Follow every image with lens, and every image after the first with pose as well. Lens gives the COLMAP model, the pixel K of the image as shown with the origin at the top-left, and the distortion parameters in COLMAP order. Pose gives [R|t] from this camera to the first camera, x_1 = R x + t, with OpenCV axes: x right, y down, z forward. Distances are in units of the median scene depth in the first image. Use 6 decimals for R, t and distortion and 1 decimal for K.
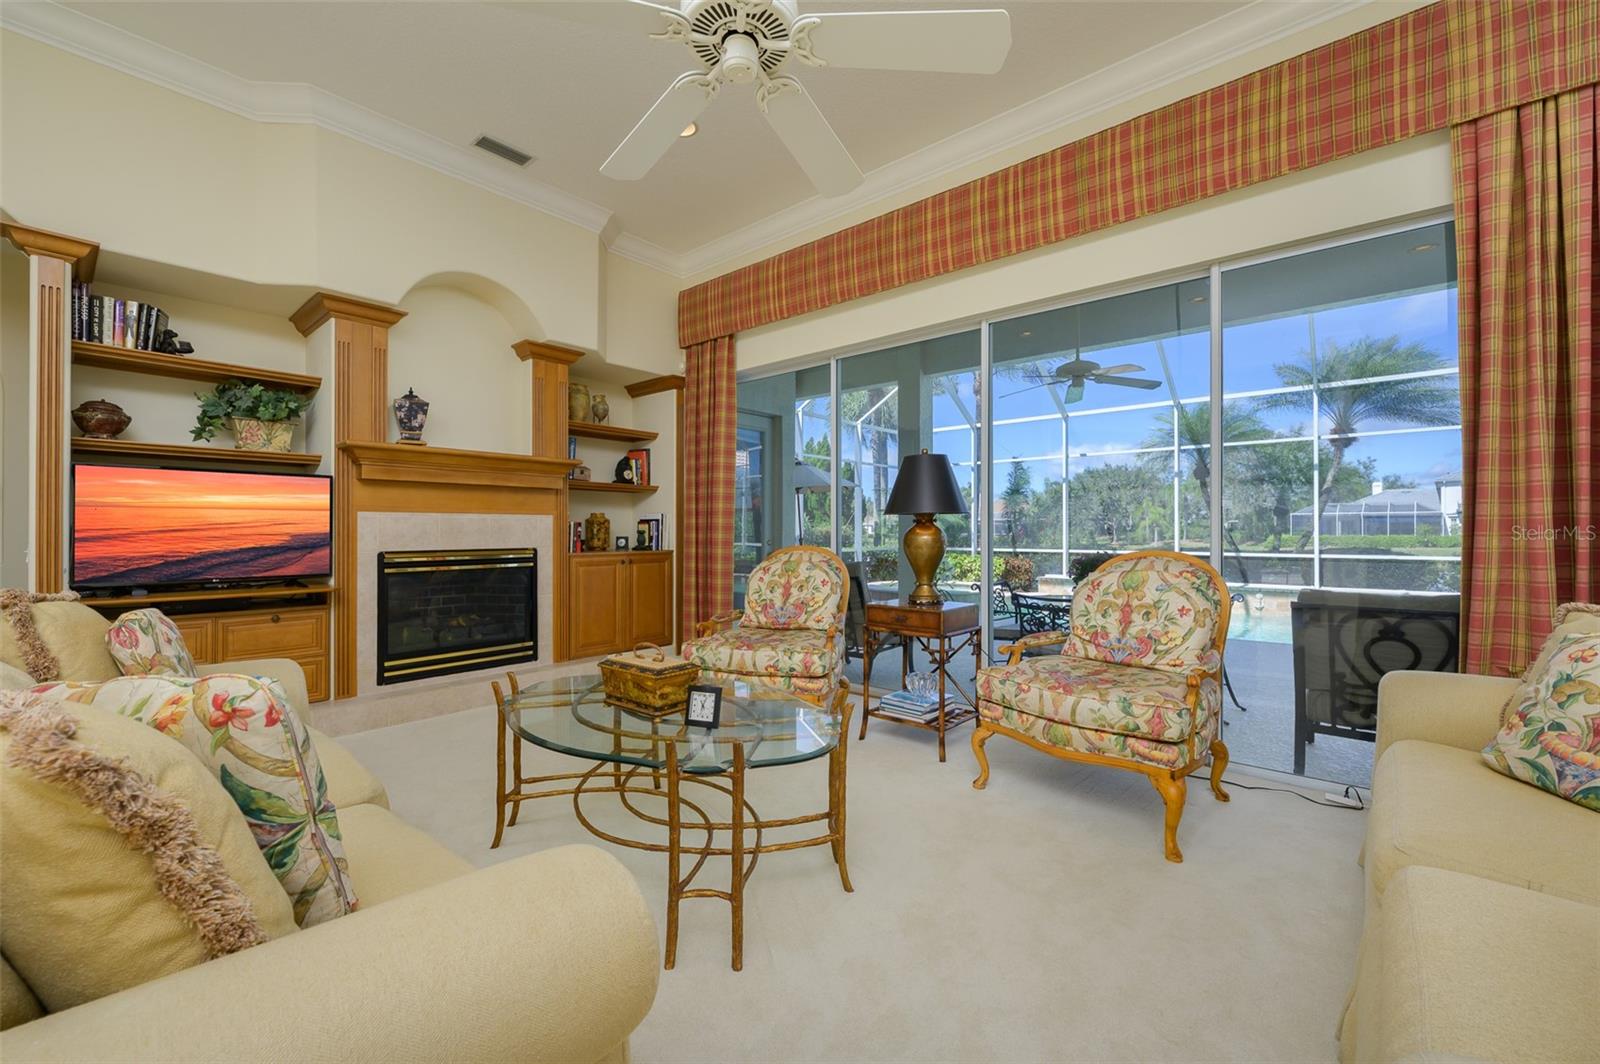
lens RADIAL K [[651.3, 0, 812.3], [0, 651.3, 524.1], [0, 0, 1]] dist [-0.000426, -0.000261]
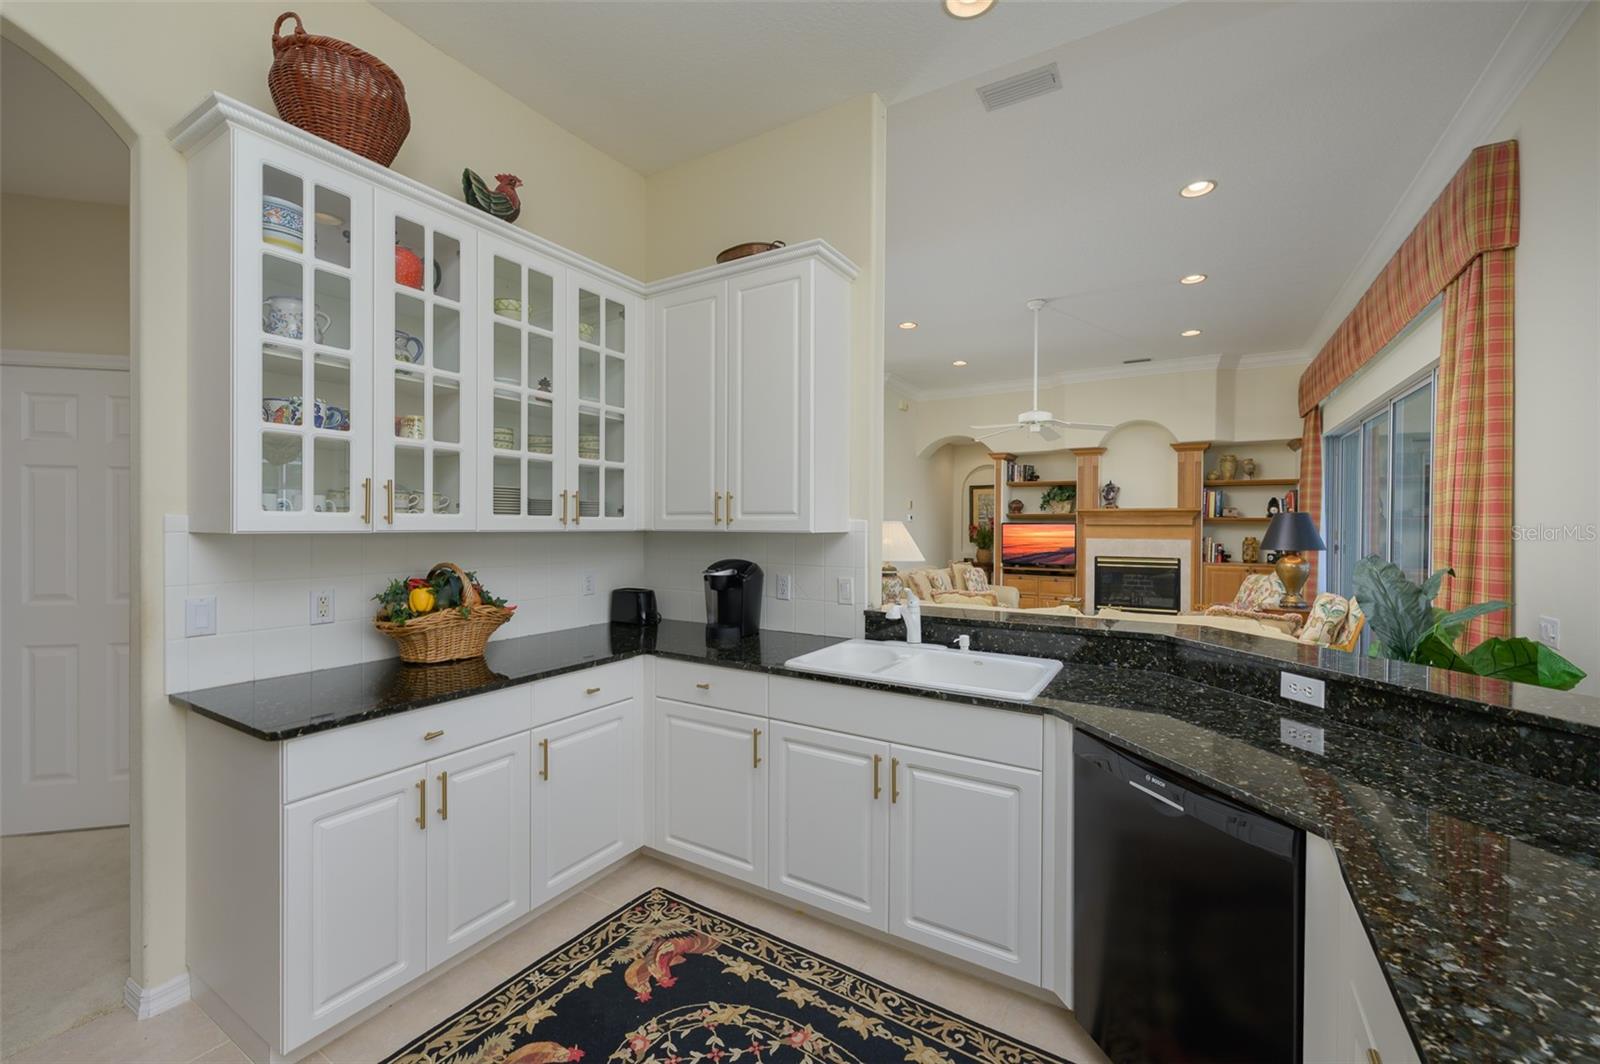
lens RADIAL K [[655.4, 0, 809.0], [0, 655.4, 527.5], [0, 0, 1]] dist [0.002369, 0.000157]
pose [[0.167523, 0.007297, -0.985841, 1.447315], [0.001075, 0.999971, 0.007585, -0.076697], [0.985868, -0.002331, 0.167510, -0.367636]]
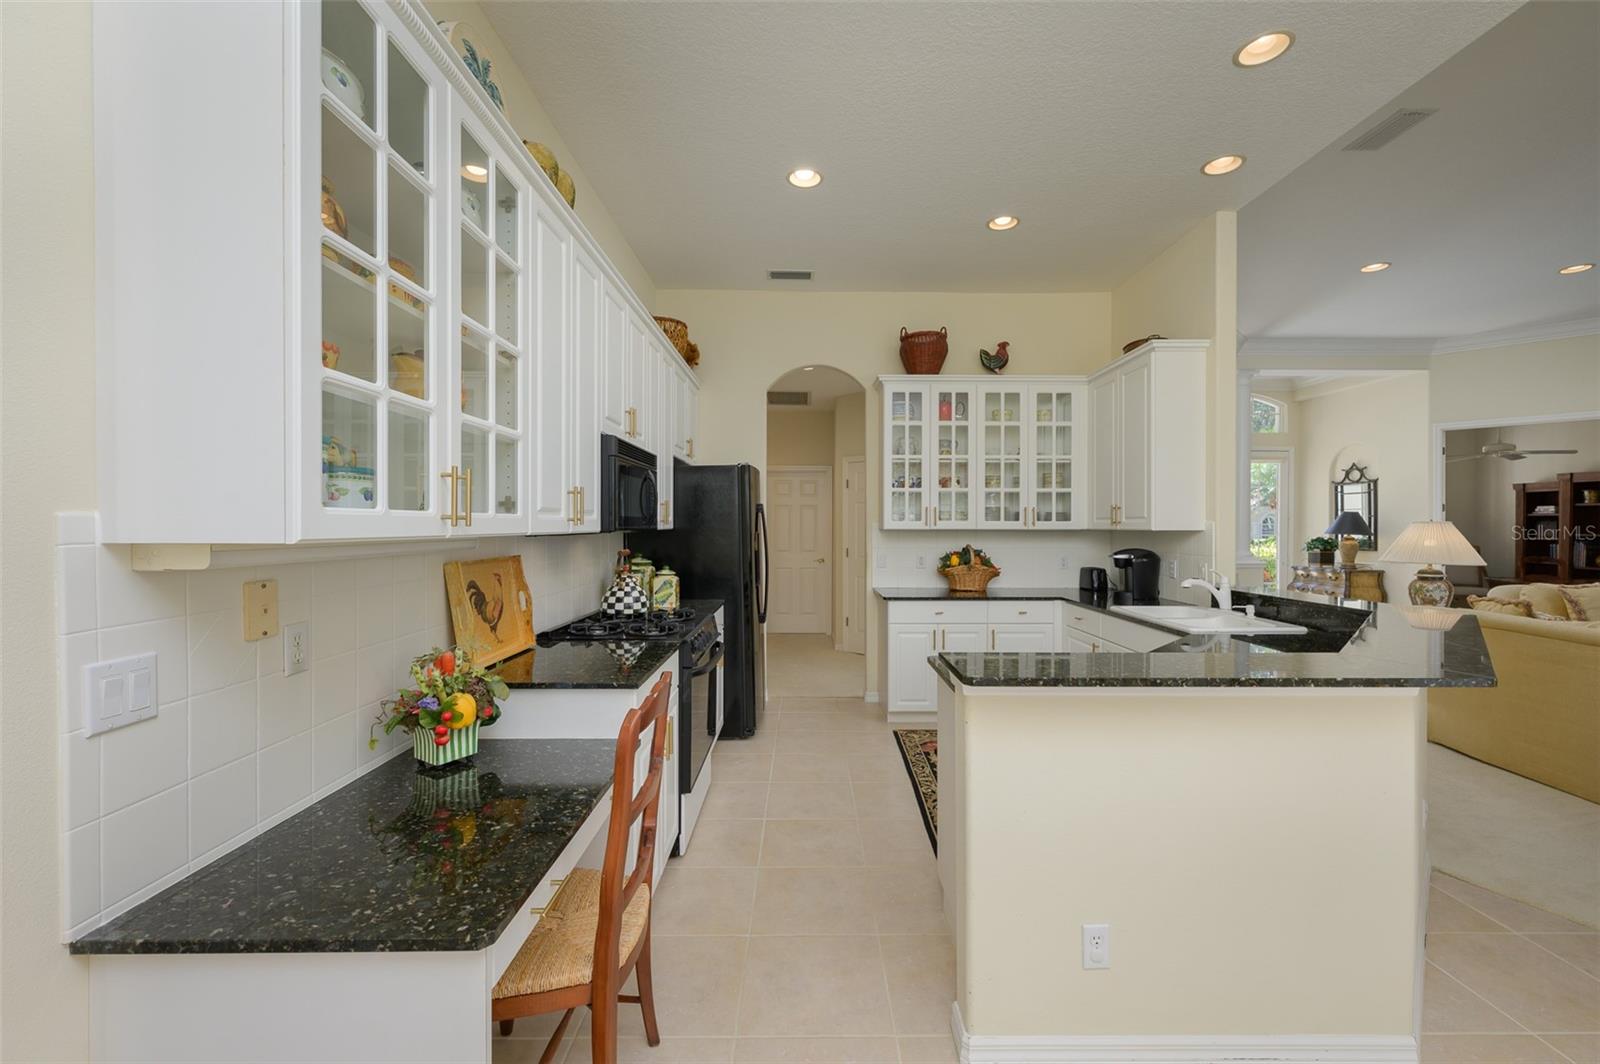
lens RADIAL K [[651.3, 0, 812.3], [0, 651.3, 524.1], [0, 0, 1]] dist [-0.000426, -0.000261]
pose [[-0.751317, -0.000326, -0.659941, 1.908580], [0.005965, 0.999956, -0.007284, -0.070906], [0.659914, -0.009409, -0.751282, 0.225707]]
